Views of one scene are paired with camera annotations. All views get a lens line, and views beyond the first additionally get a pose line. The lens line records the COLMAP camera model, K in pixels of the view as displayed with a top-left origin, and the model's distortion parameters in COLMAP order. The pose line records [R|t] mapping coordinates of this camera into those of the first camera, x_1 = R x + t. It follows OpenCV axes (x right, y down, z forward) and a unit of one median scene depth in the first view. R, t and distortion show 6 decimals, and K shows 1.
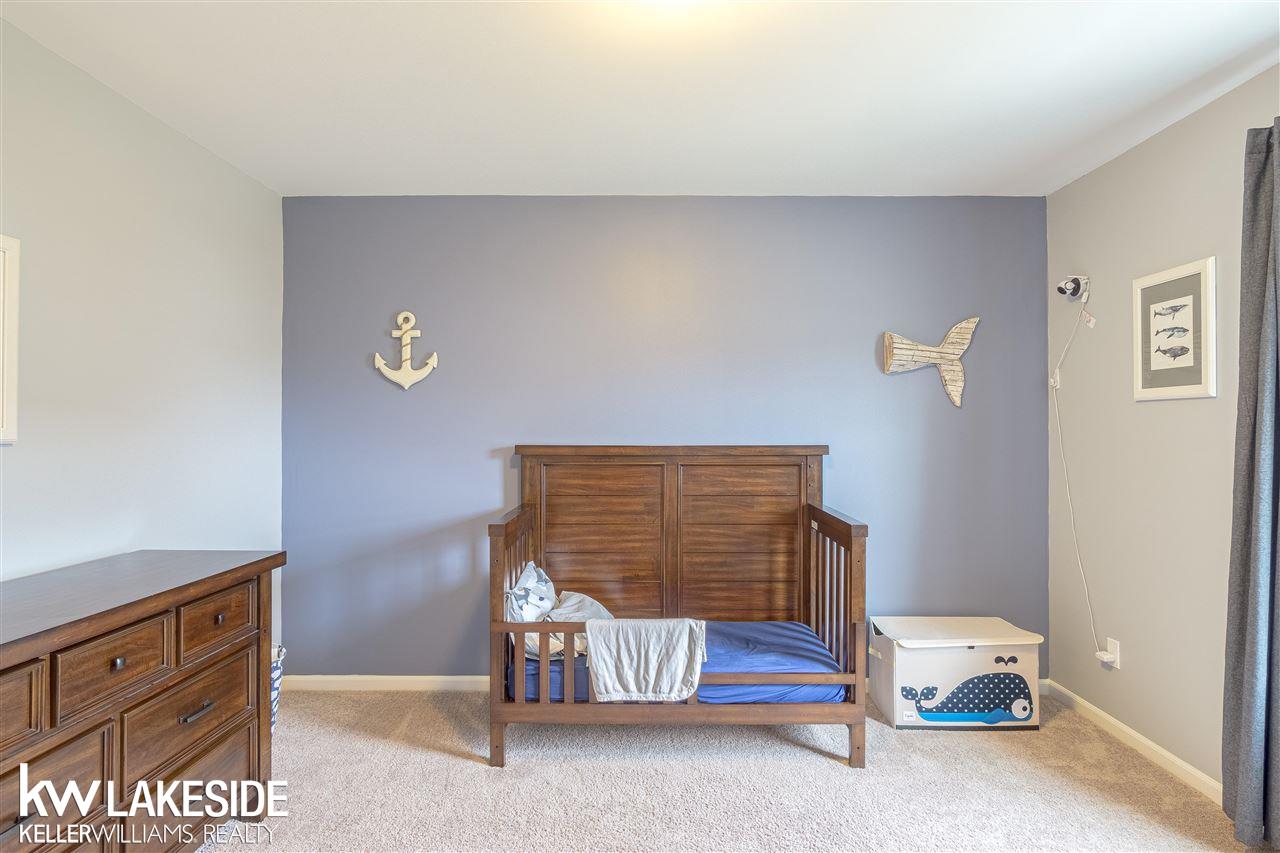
lens RADIAL K [[688.2, 0, 639.6], [0, 688.2, 426.5], [0, 0, 1]] dist [-0.008911, 0.001401]
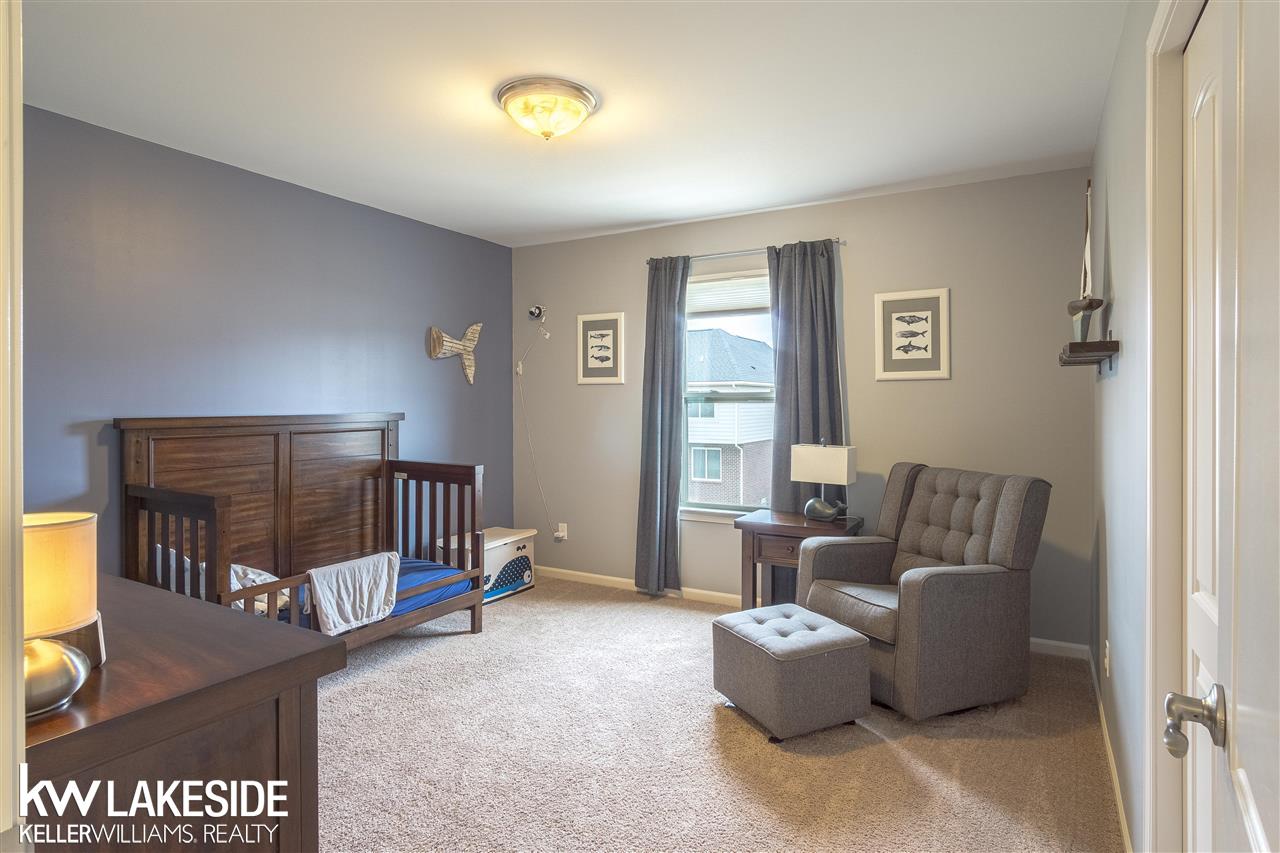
lens RADIAL K [[688.2, 0, 639.6], [0, 688.2, 426.5], [0, 0, 1]] dist [-0.008911, 0.001401]
pose [[0.496505, -0.030538, 0.867496, -0.688668], [-0.003644, 0.999299, 0.037264, 0.003503], [-0.868026, -0.021663, 0.496046, -0.009919]]
